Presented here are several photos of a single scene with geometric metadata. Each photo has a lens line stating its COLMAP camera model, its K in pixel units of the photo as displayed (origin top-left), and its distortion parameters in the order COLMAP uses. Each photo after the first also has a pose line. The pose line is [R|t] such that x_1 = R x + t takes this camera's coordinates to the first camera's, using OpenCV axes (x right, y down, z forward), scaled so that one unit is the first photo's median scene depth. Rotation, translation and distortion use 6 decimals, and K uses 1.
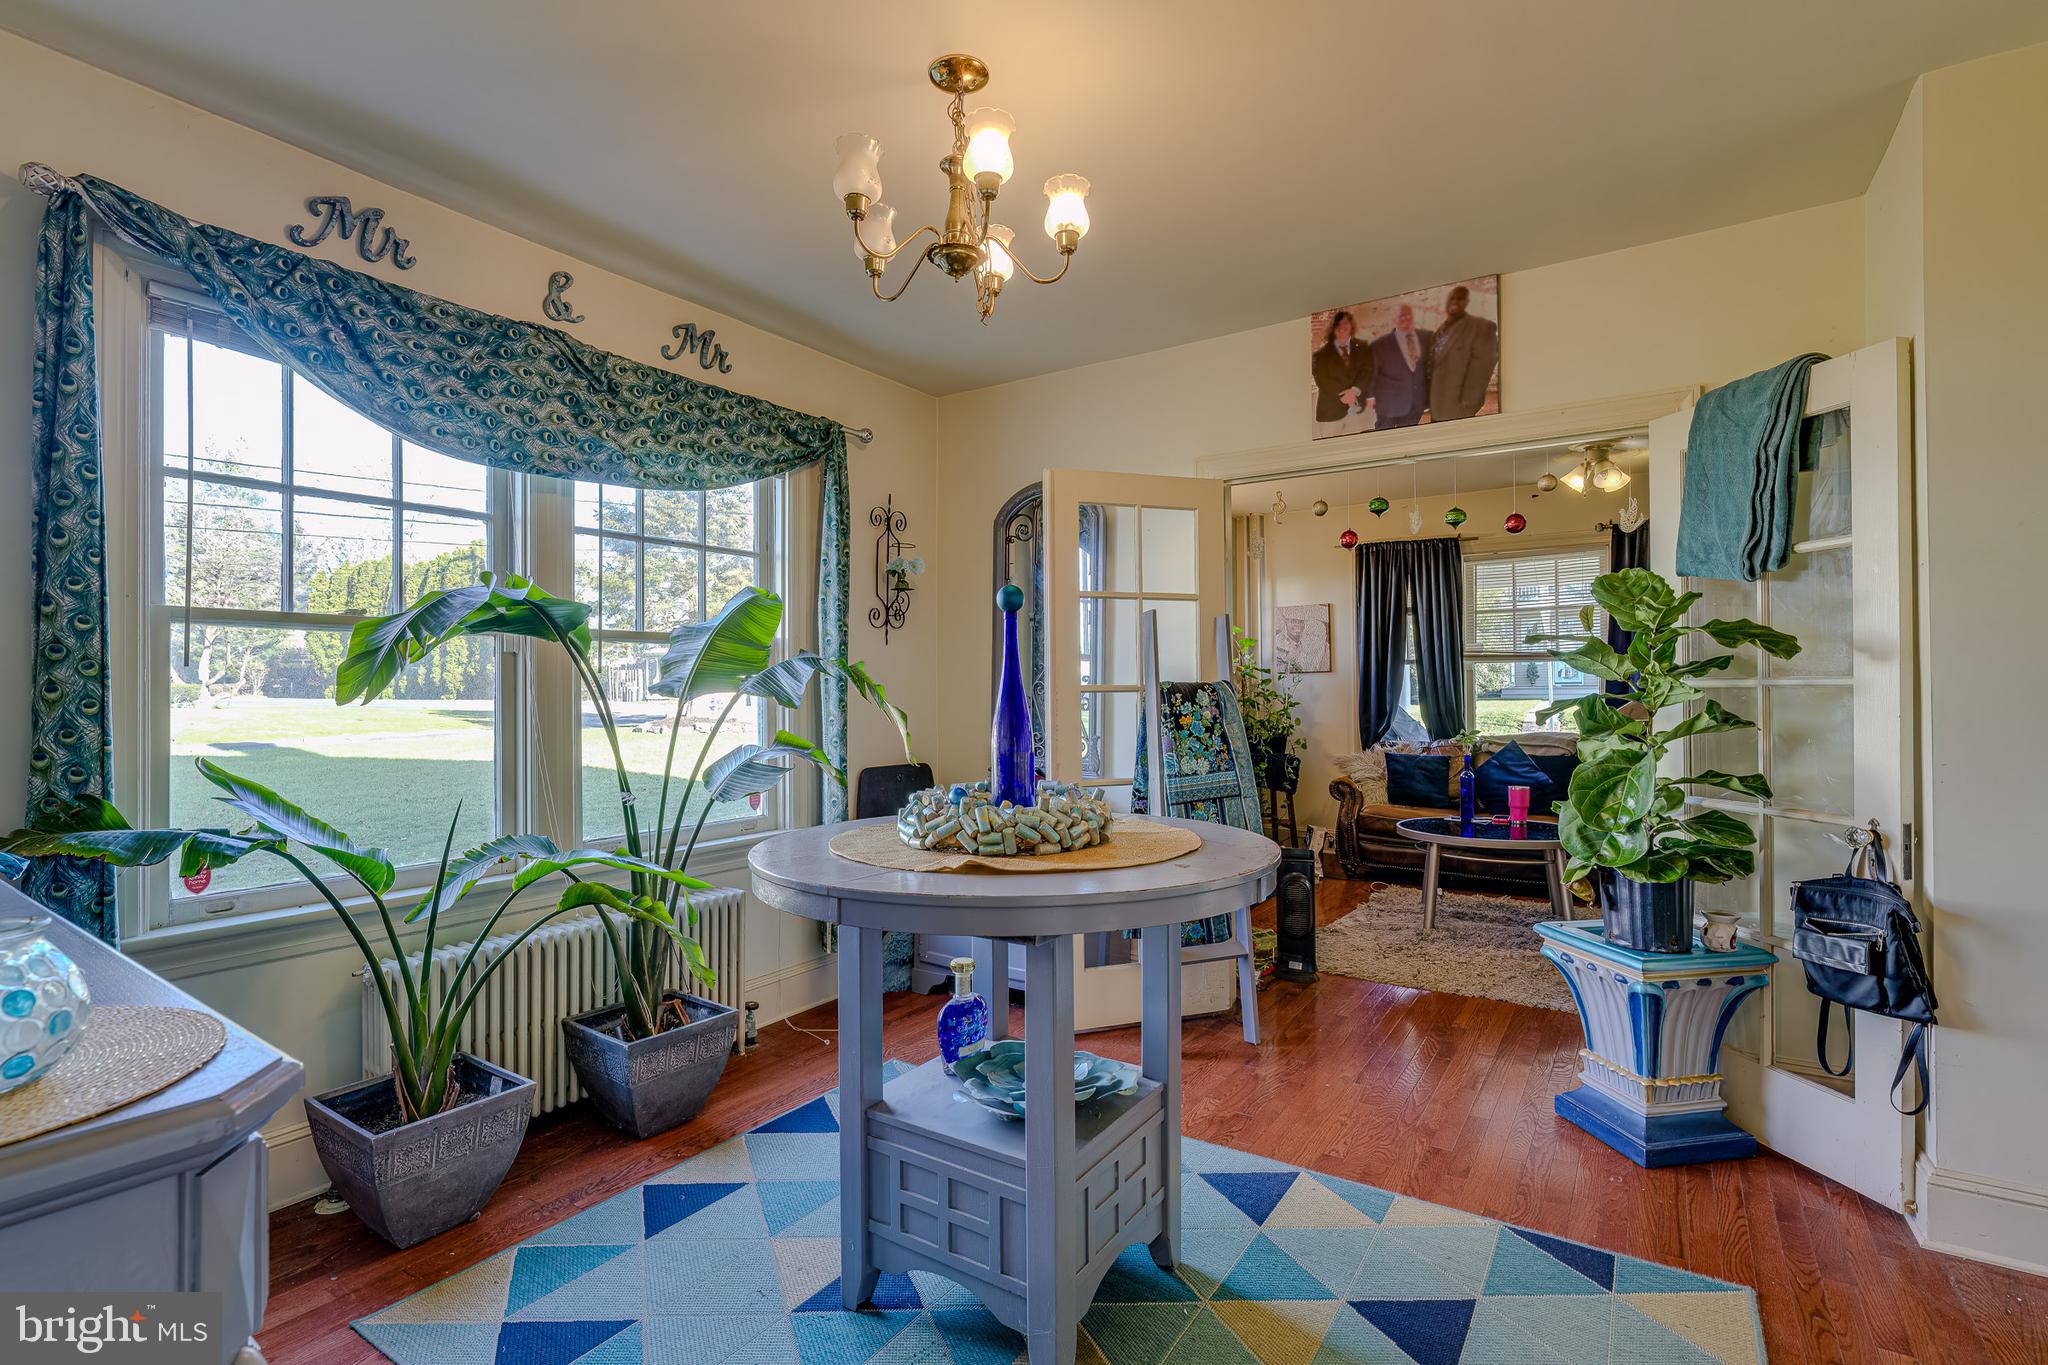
lens RADIAL K [[947.1, 0, 1024.0], [0, 947.1, 682.5], [0, 0, 1]] dist [0.000459, 0.000153]
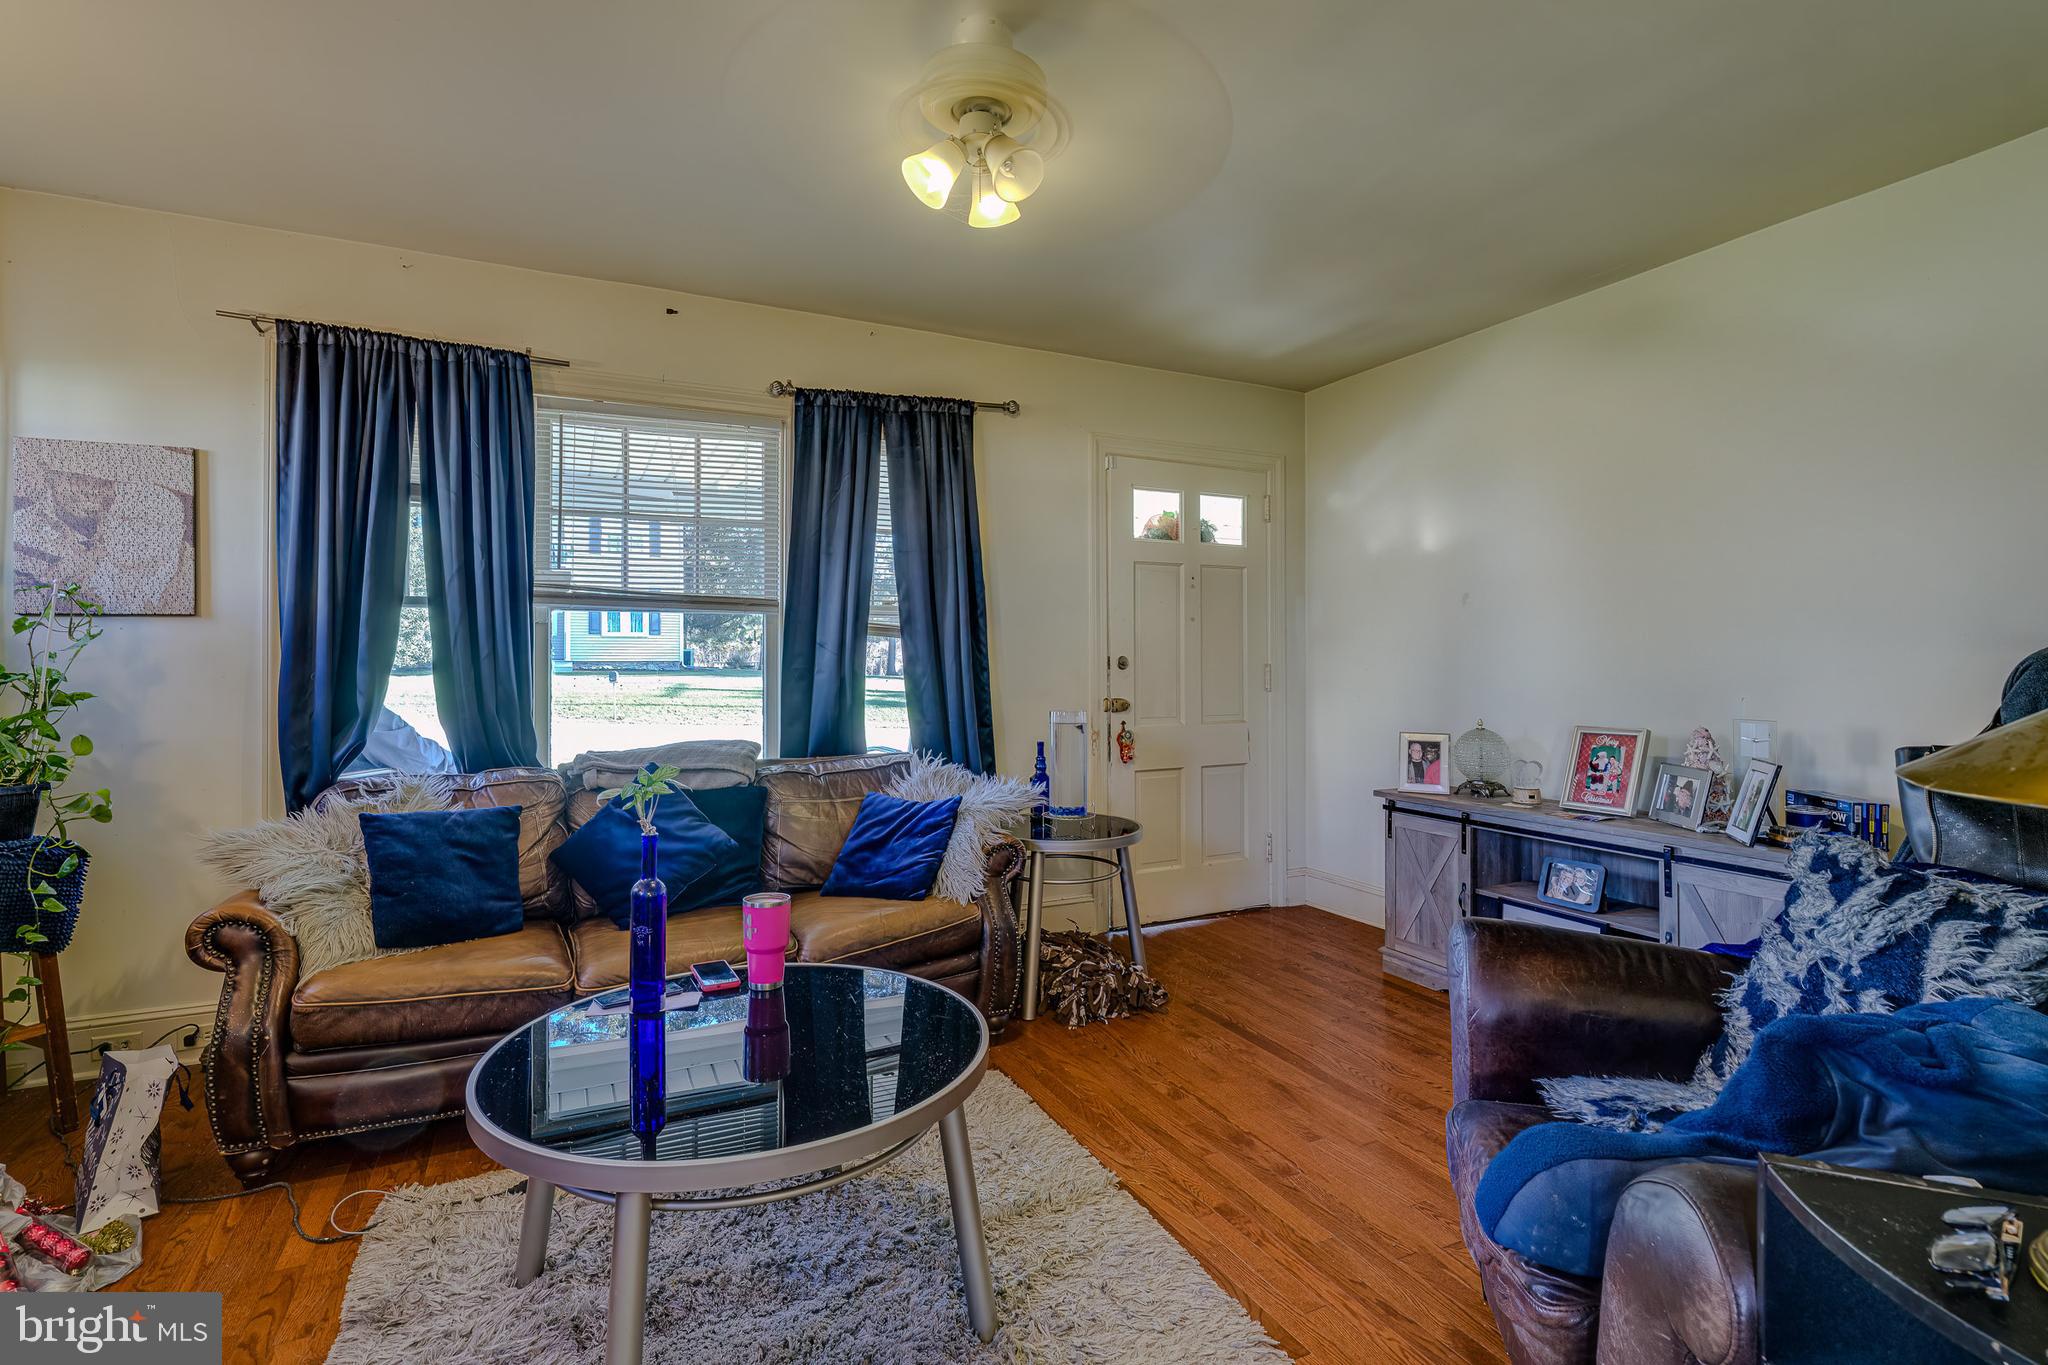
lens RADIAL K [[944.0, 0, 1026.3], [0, 944.0, 654.9], [0, 0, 1]] dist [-0.000770, -0.000572]
pose [[0.514118, 0.012198, 0.857633, 0.172350], [-0.012327, 0.999901, -0.006832, 0.003924], [-0.857631, -0.007060, 0.514217, 0.525112]]
